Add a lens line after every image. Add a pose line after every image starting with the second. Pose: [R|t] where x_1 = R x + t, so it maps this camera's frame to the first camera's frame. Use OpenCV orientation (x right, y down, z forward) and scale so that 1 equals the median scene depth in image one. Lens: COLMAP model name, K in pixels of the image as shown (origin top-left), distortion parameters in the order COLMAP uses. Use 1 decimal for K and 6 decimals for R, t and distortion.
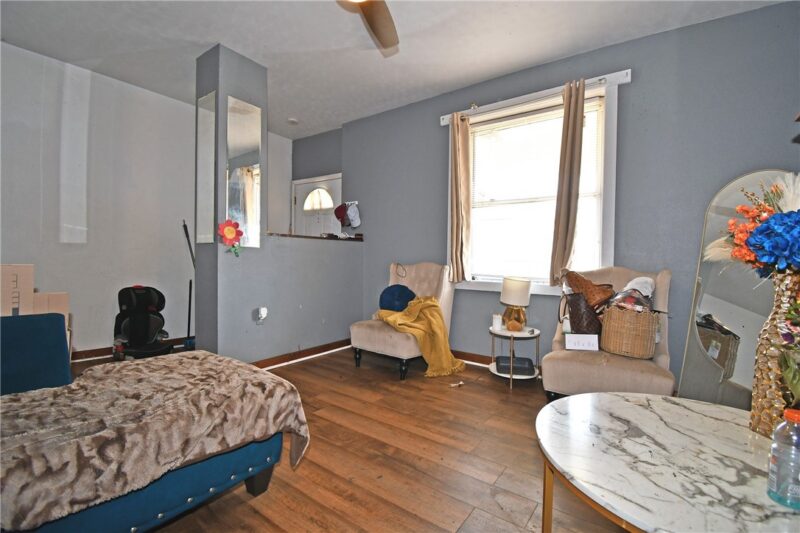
lens RADIAL K [[348.1, 0, 413.3], [0, 348.1, 267.7], [0, 0, 1]] dist [0.025817, -0.017454]
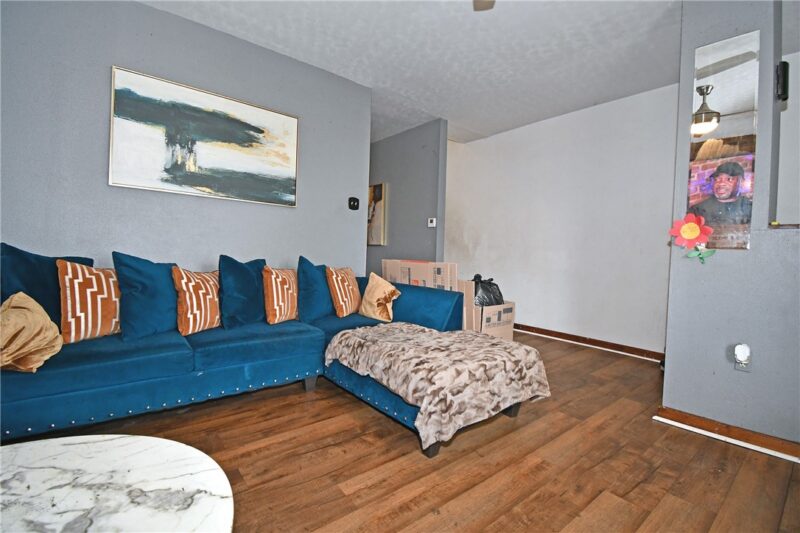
lens RADIAL K [[358.6, 0, 398.9], [0, 358.6, 262.4], [0, 0, 1]] dist [0.029068, -0.019648]
pose [[-0.281337, 0.002487, -0.959606, 0.805054], [-0.046800, 0.998771, 0.016309, -0.034387], [0.958467, 0.049498, -0.280875, 1.270587]]
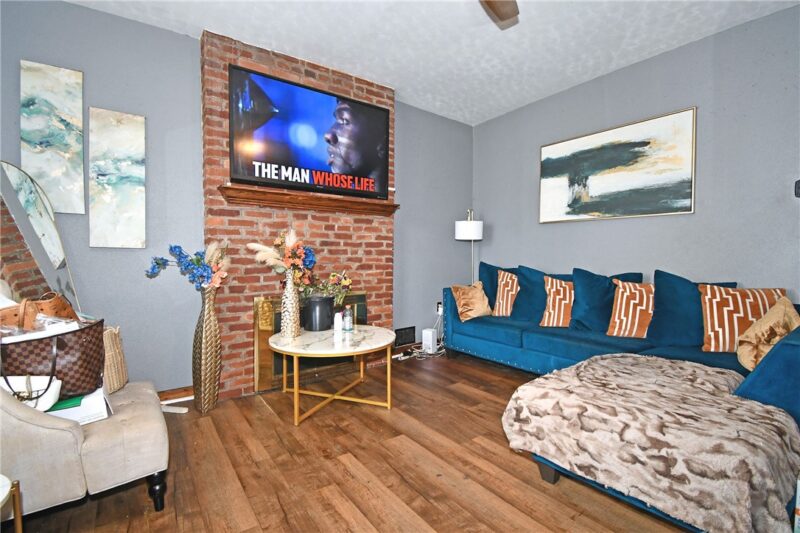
lens RADIAL K [[376.0, 0, 400.0], [0, 376.0, 266.5], [0, 0, 1]] dist [-0.001528, -0.024804]
pose [[-0.937444, -0.027103, 0.347080, -0.410368], [-0.014710, 0.999158, 0.038293, -0.082850], [-0.347826, 0.030792, -0.937053, 2.368466]]
